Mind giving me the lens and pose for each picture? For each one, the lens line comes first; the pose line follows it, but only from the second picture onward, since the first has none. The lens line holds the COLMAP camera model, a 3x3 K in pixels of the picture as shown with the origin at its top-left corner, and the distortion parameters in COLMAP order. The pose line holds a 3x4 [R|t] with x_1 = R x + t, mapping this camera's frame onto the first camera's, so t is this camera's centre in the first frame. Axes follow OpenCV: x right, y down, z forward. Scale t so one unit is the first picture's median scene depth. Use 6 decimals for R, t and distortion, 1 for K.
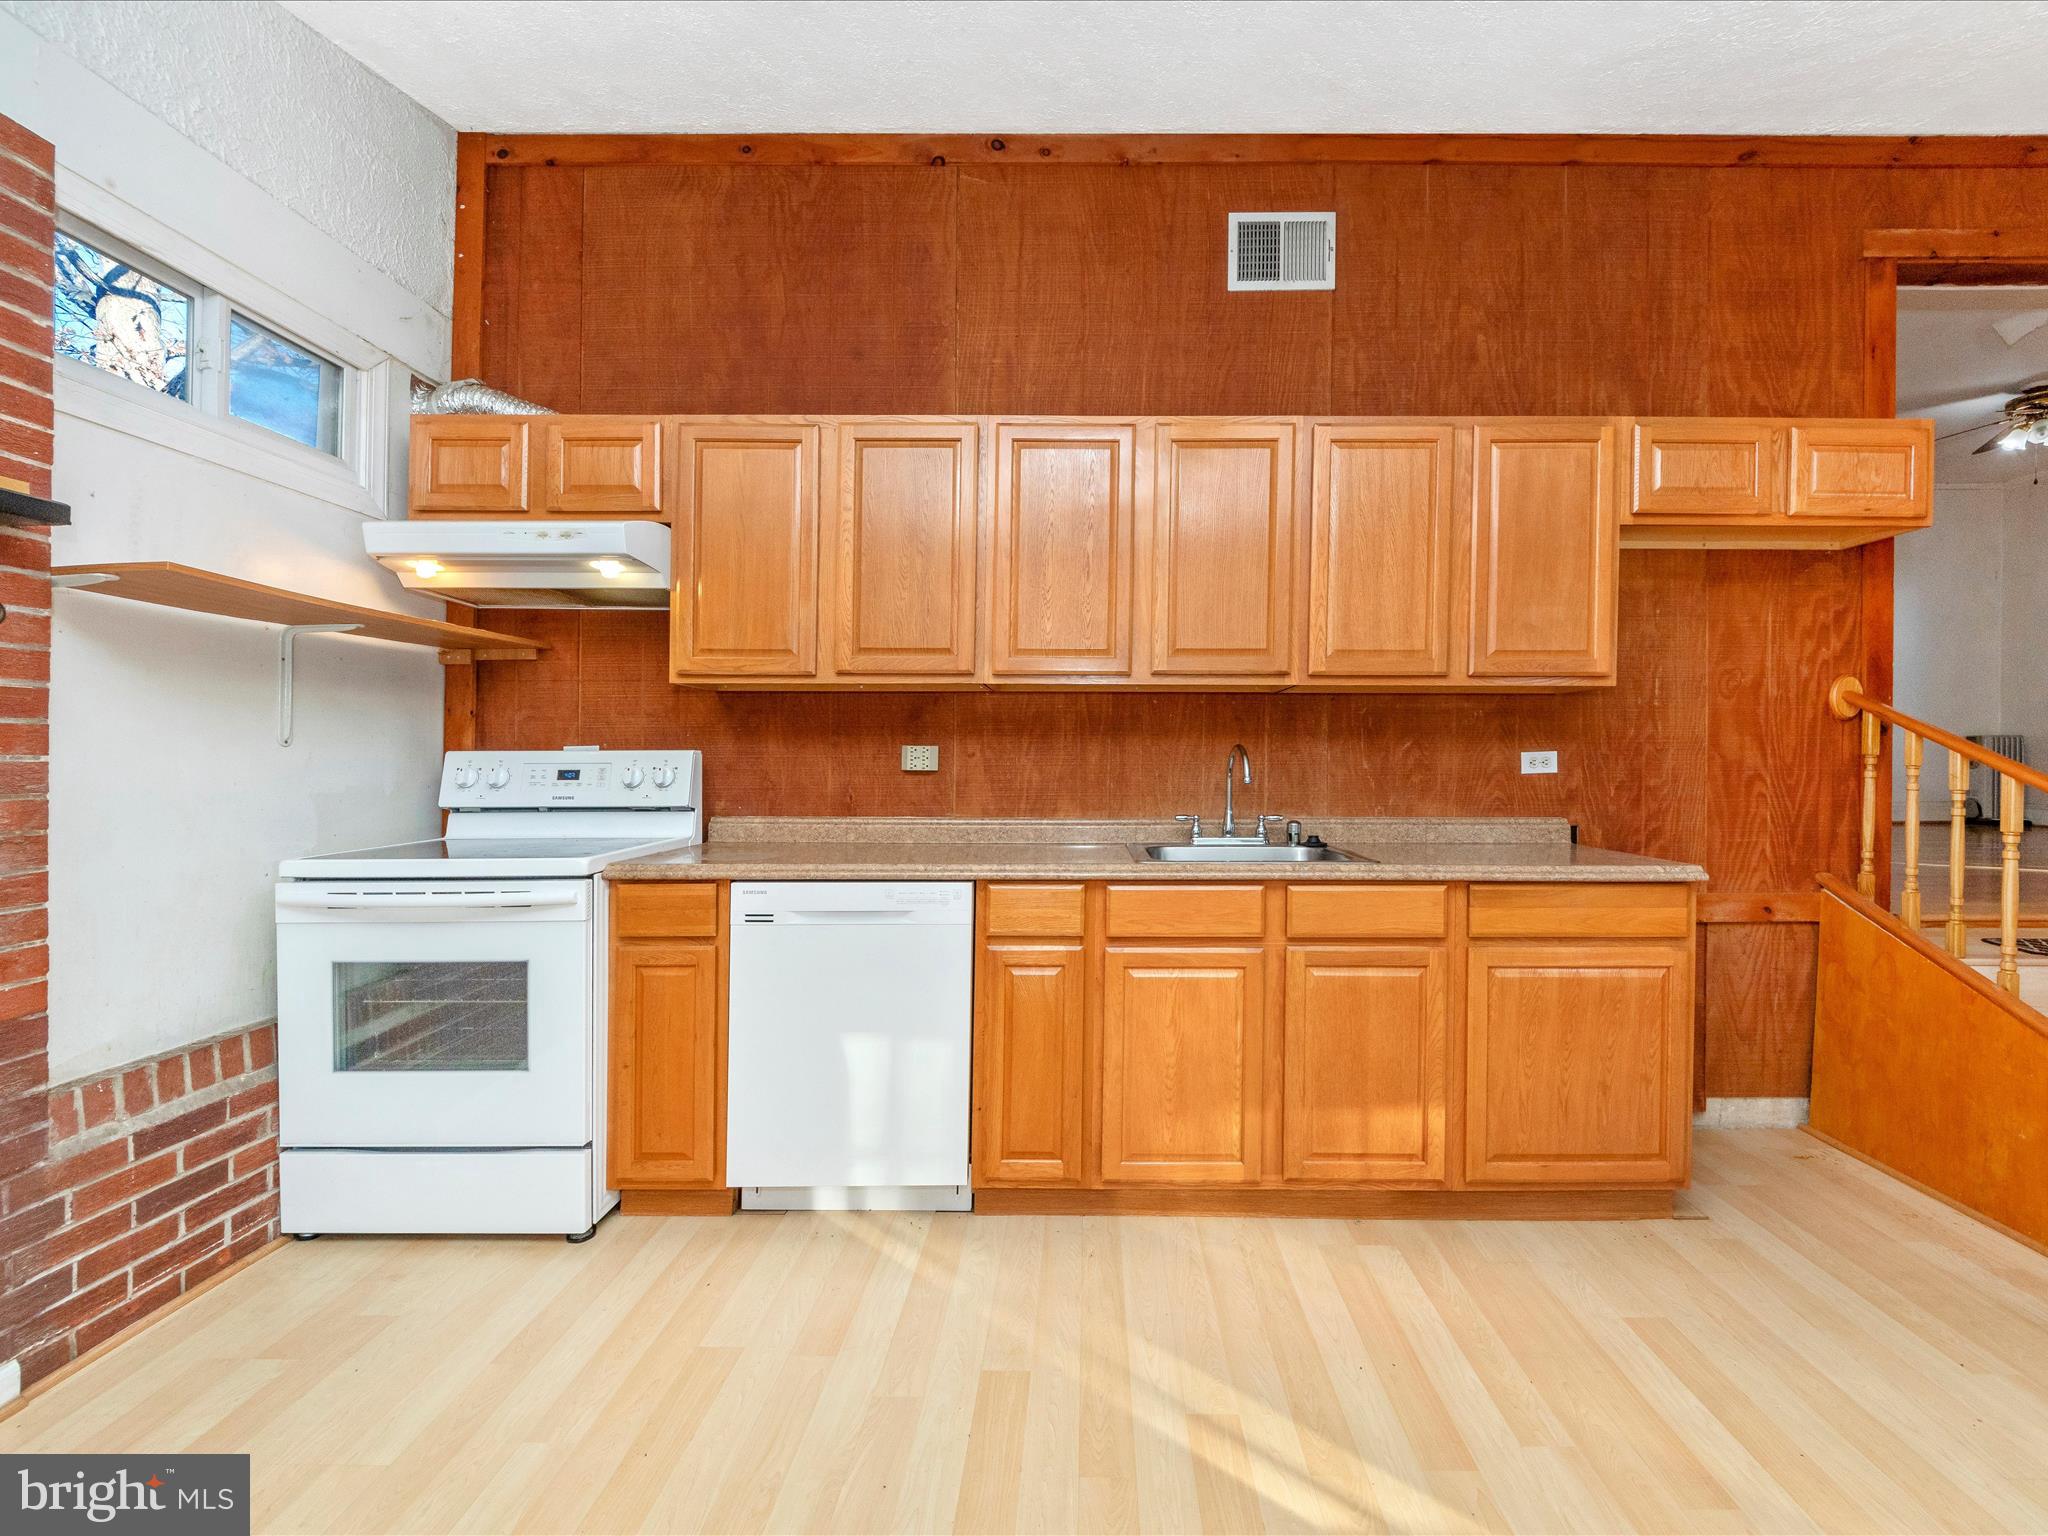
lens RADIAL K [[887.9, 0, 1197.5], [0, 887.9, 774.6], [0, 0, 1]] dist [-0.005486, -0.000763]
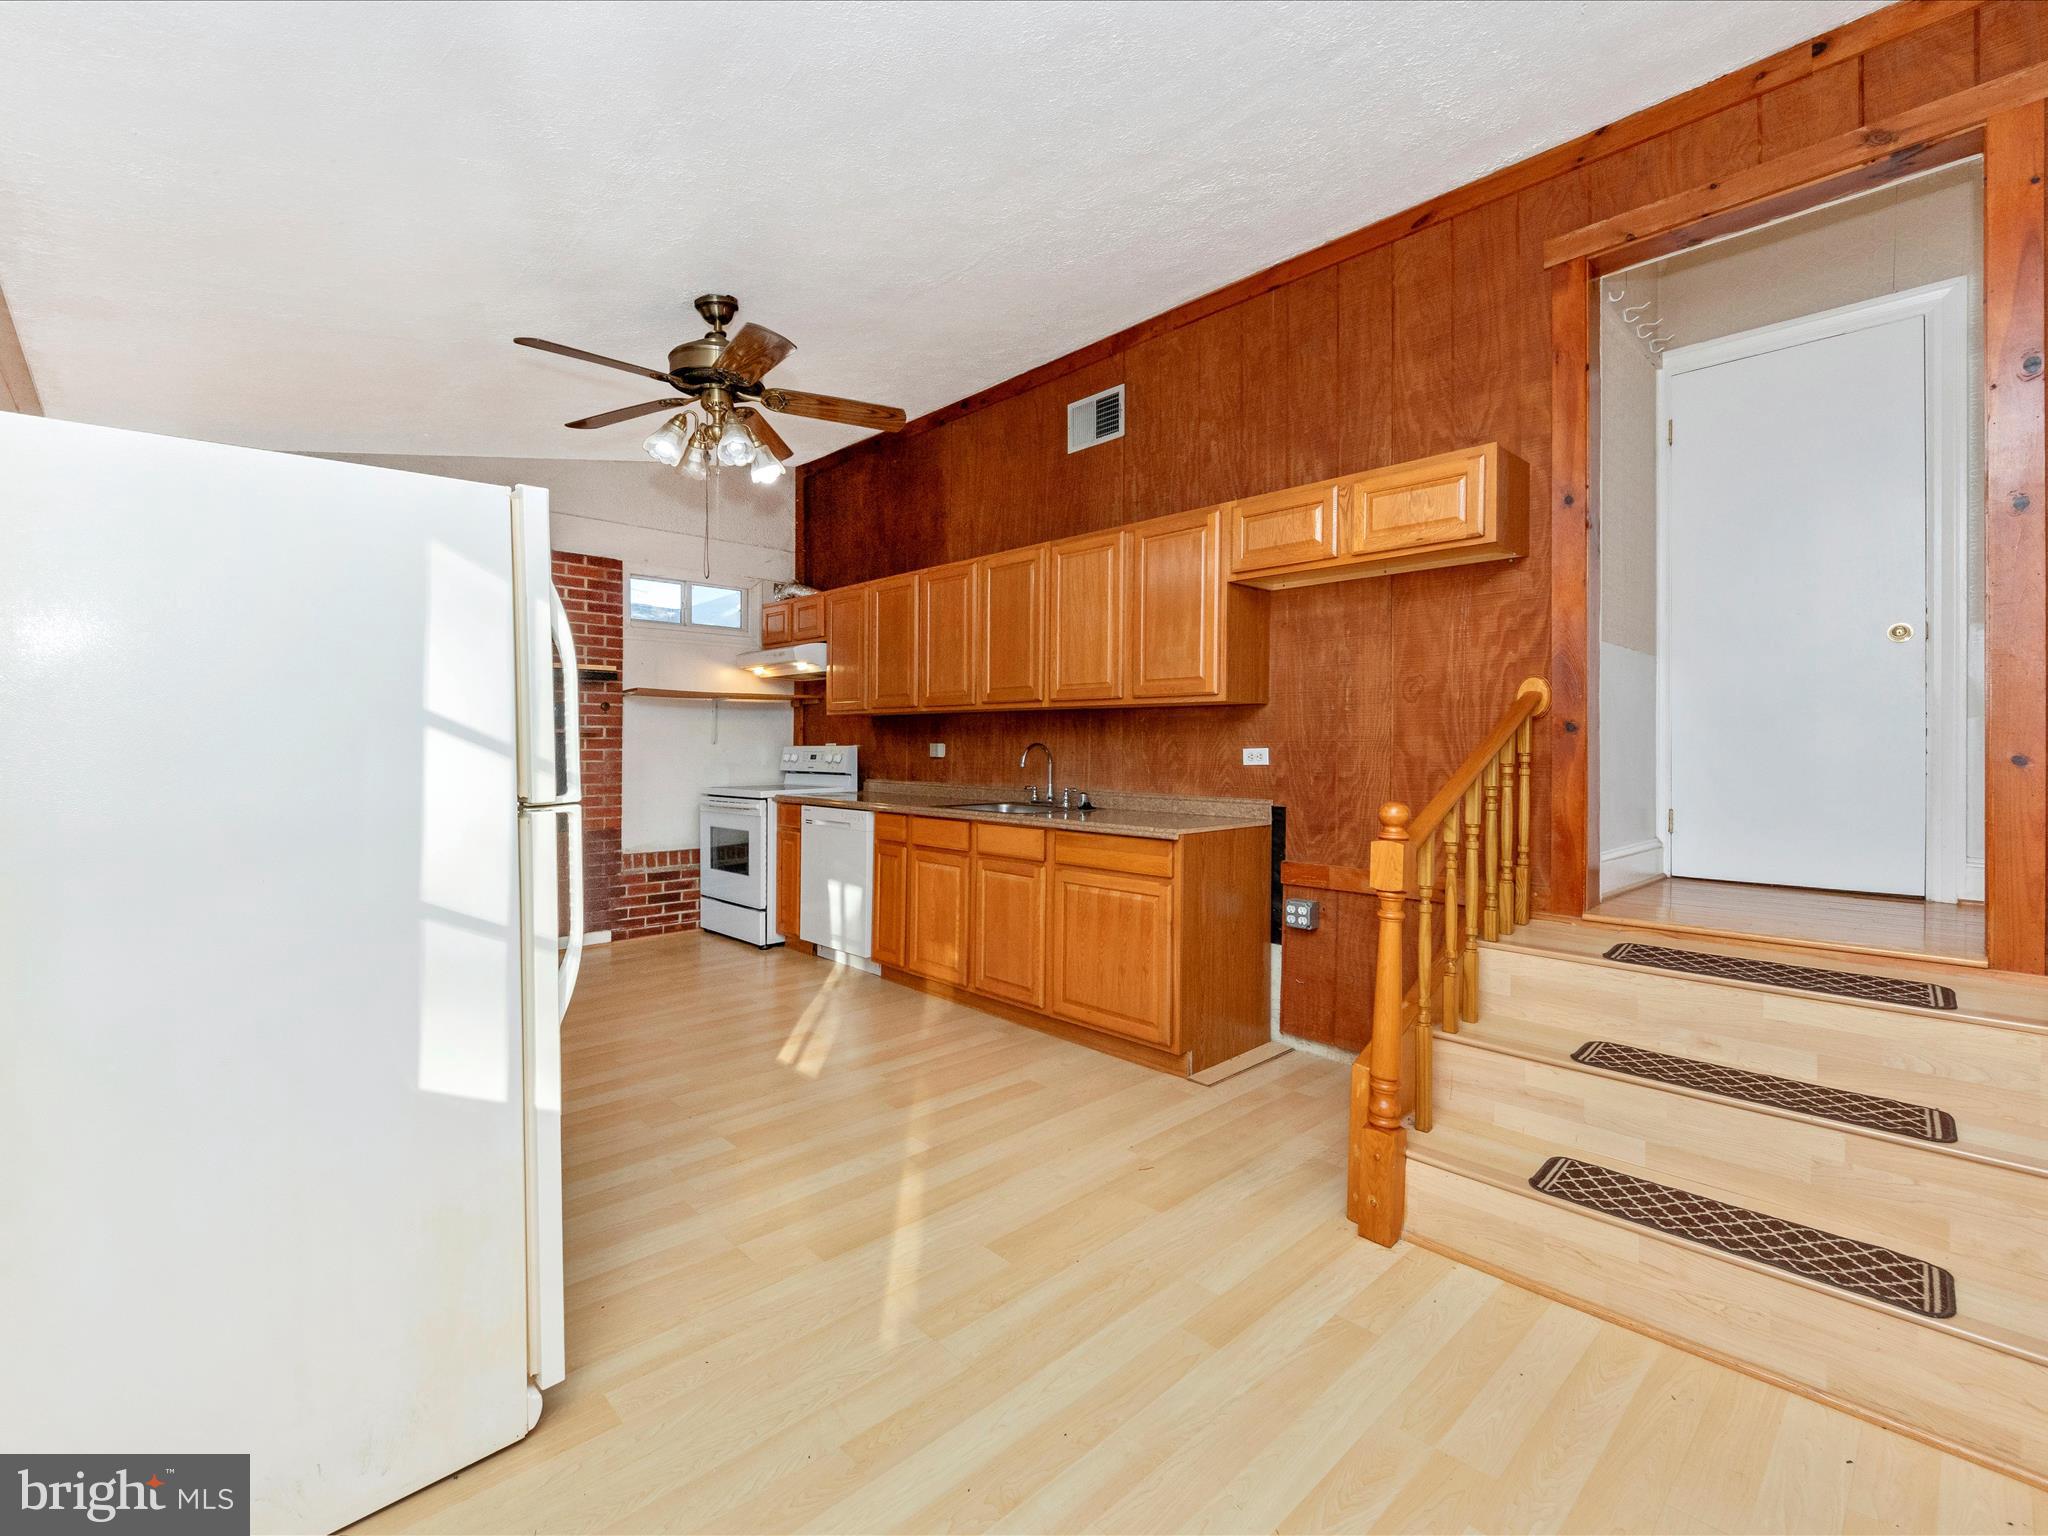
lens RADIAL K [[909.9, 0, 1129.3], [0, 909.9, 766.2], [0, 0, 1]] dist [0.021040, -0.019027]
pose [[0.738764, 0.018566, -0.673709, 1.180248], [-0.016101, 0.999821, 0.009897, -0.010212], [0.673772, 0.003536, 0.738931, -0.116864]]
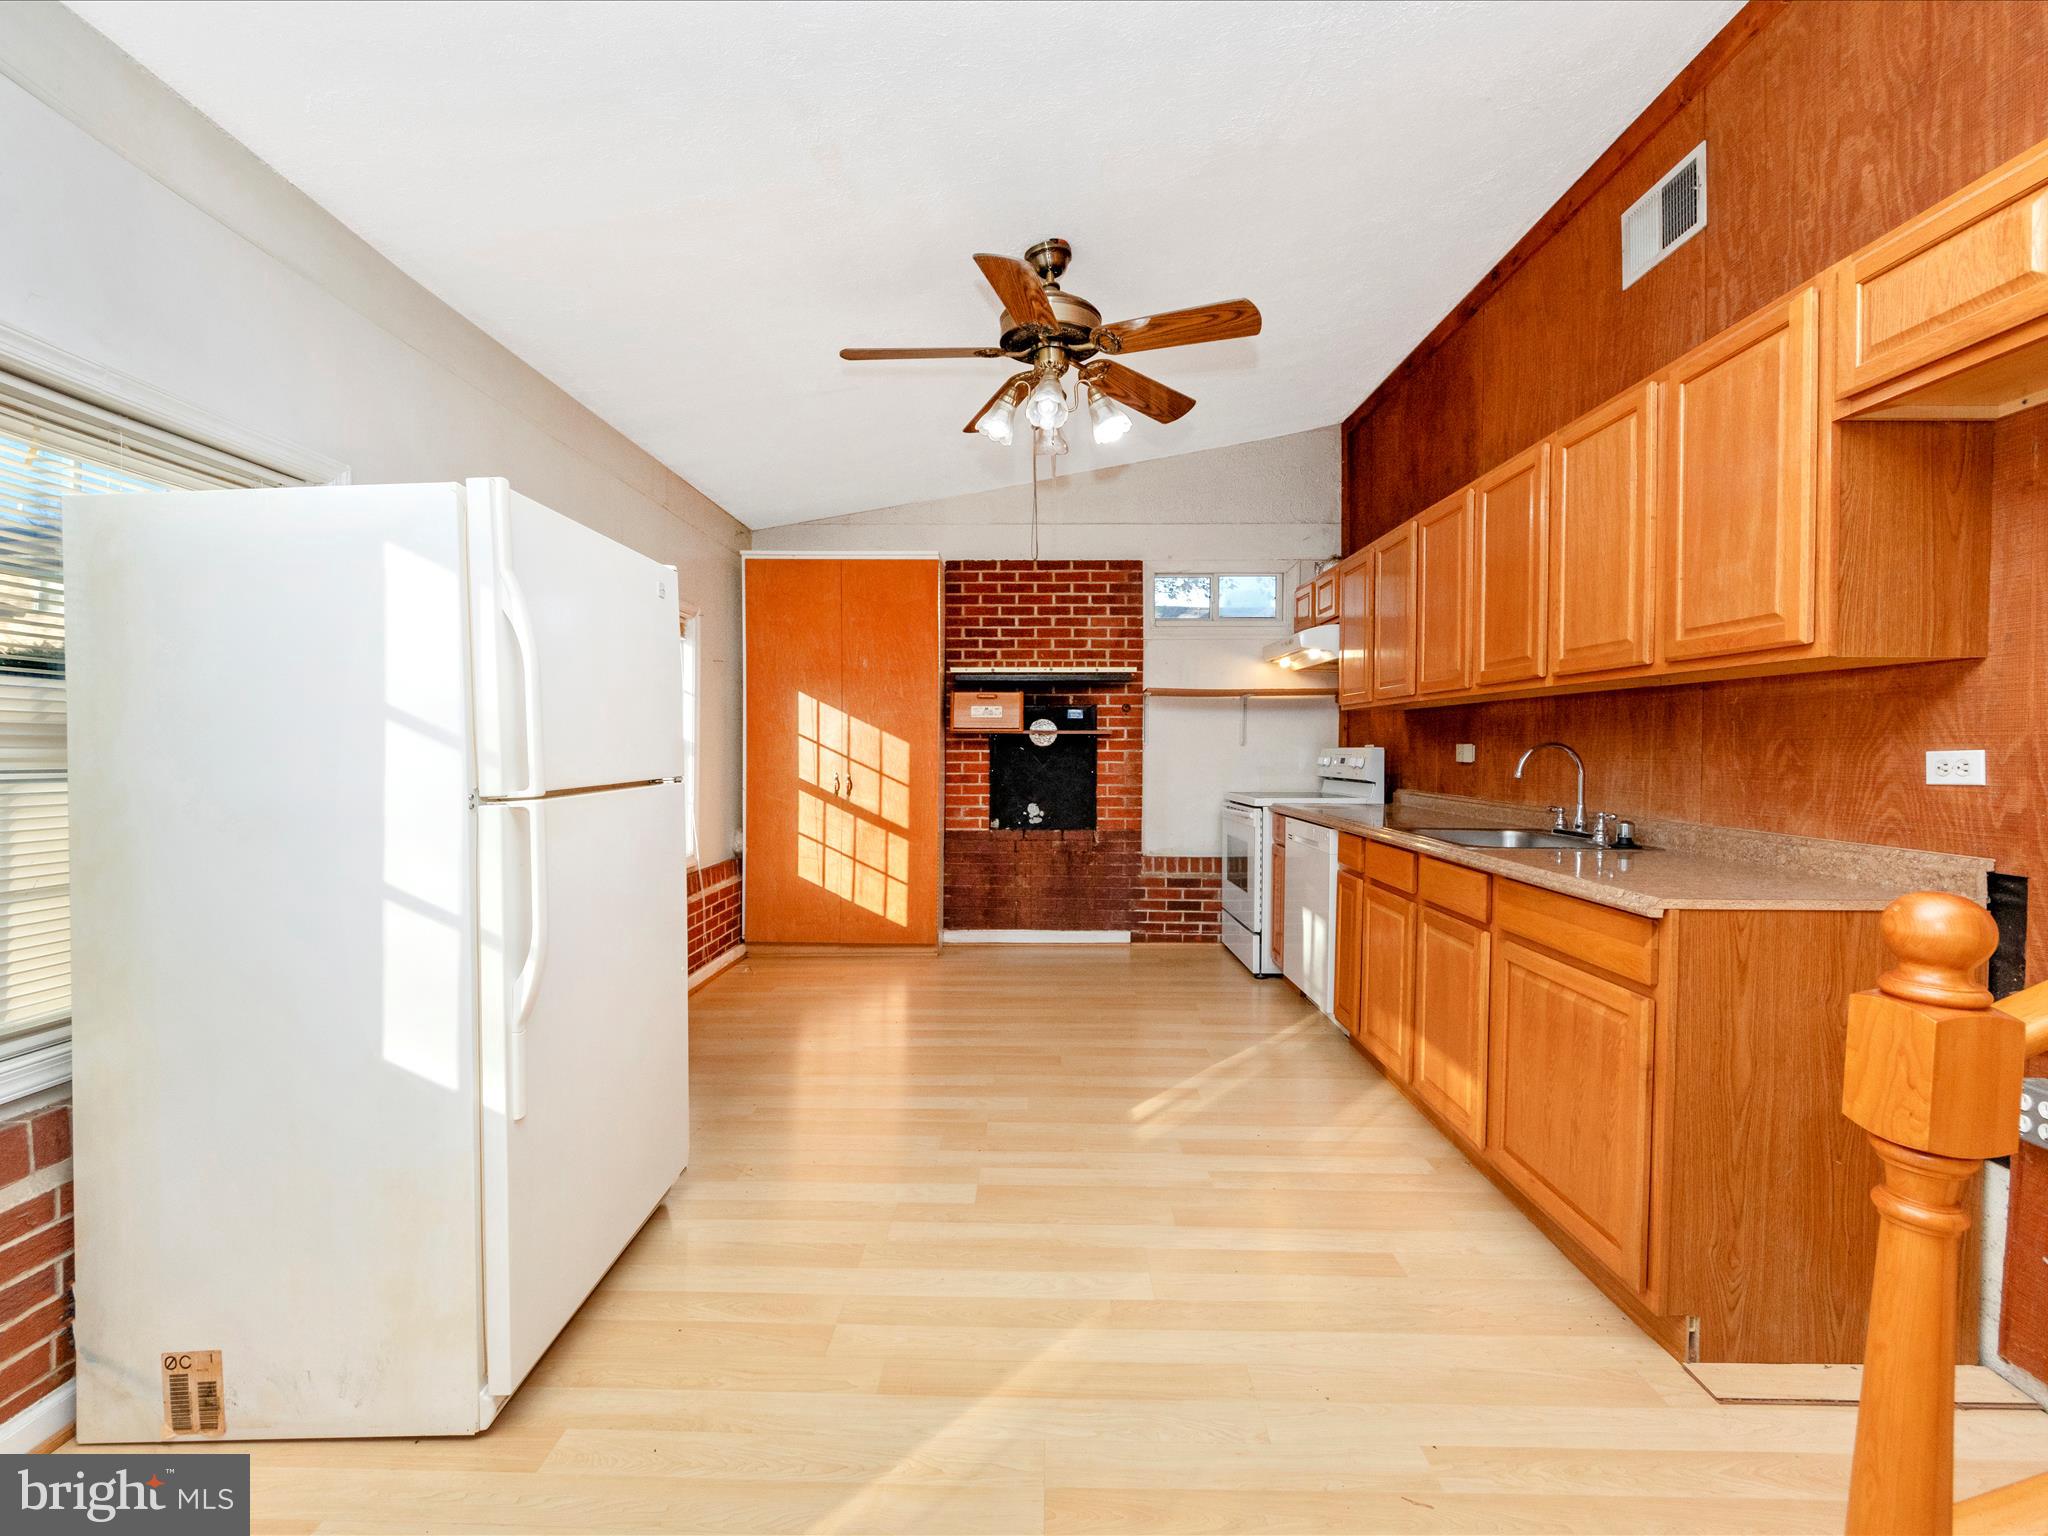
lens RADIAL K [[960.2, 0, 1060.6], [0, 960.2, 760.5], [0, 0, 1]] dist [0.014192, -0.013924]
pose [[-0.016898, 0.014691, -0.999749, 1.114474], [-0.022987, 0.999622, 0.015078, -0.014723], [0.999593, 0.023236, -0.016554, 0.379880]]
